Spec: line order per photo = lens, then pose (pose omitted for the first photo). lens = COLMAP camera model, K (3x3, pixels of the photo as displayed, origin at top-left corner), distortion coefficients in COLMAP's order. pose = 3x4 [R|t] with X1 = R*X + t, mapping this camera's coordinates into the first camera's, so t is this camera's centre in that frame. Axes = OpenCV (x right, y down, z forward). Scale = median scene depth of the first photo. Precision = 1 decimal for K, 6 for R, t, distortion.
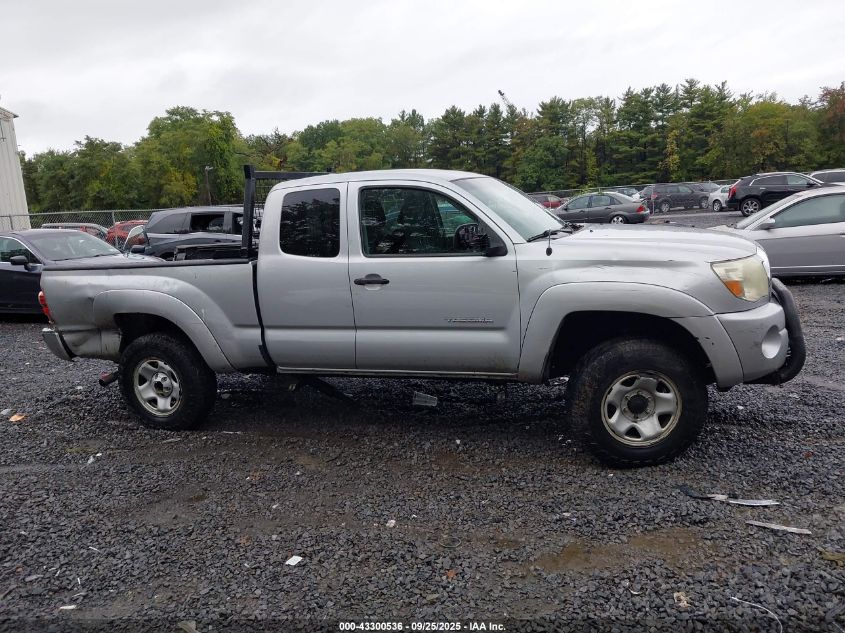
lens RADIAL K [[684.0, 0, 427.4], [0, 684.0, 324.2], [0, 0, 1]] dist [0.028396, -0.046524]
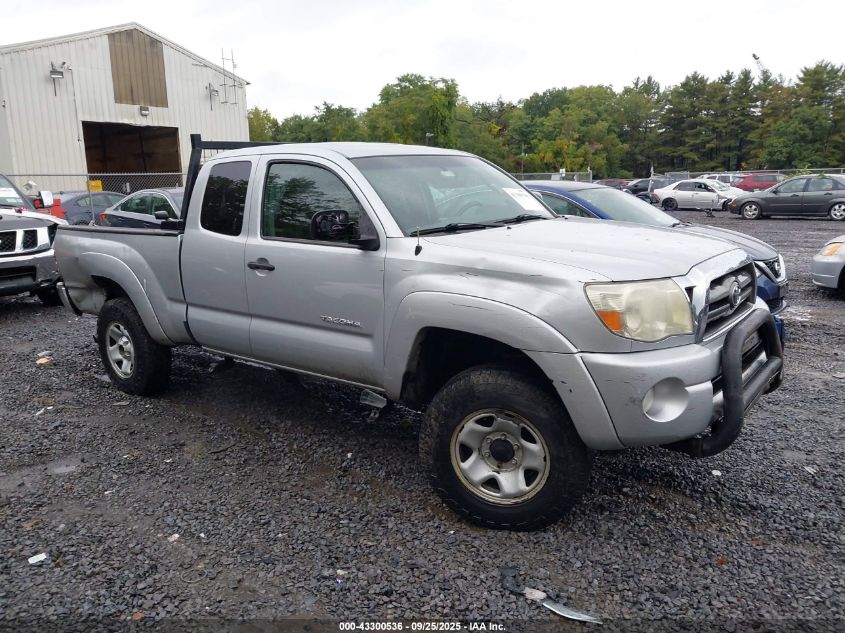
lens RADIAL K [[684.0, 0, 425.5], [0, 684.0, 316.0], [0, 0, 1]] dist [0.028396, -0.046524]
pose [[0.942550, 0.108154, -0.316073, 0.365023], [-0.097814, 0.994025, 0.048450, -0.054503], [0.319424, -0.014750, 0.947497, 0.177660]]
